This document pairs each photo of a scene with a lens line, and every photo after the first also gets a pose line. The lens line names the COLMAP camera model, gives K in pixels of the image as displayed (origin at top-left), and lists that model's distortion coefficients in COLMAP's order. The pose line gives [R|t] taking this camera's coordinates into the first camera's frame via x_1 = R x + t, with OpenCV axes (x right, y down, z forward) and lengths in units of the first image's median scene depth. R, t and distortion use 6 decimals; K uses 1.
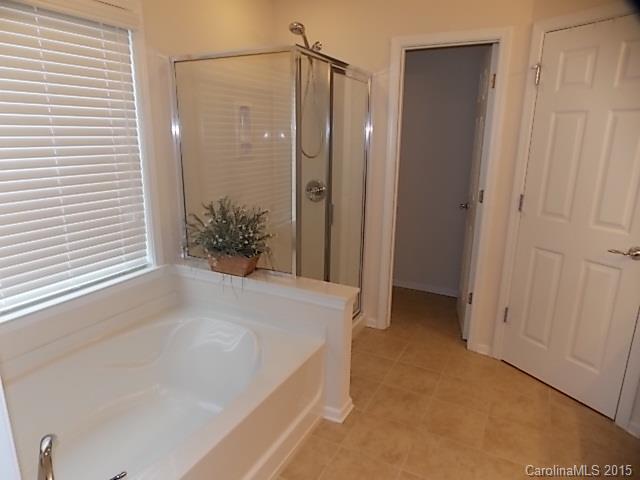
lens RADIAL K [[421.7, 0, 321.8], [0, 421.7, 241.4], [0, 0, 1]] dist [0.001676, -0.000919]
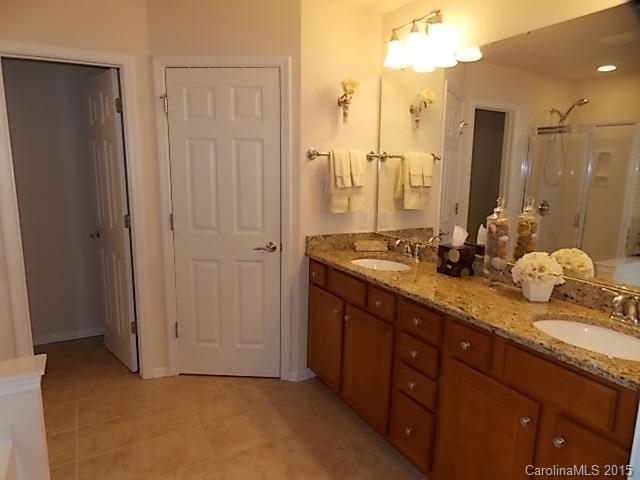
lens RADIAL K [[421.7, 0, 320.3], [0, 421.7, 238.1], [0, 0, 1]] dist [0.001676, -0.000919]
pose [[0.553916, -0.162831, 0.816494, -0.211019], [0.209956, 0.976313, 0.052267, -0.030952], [-0.805664, 0.142477, 0.574983, 0.101095]]
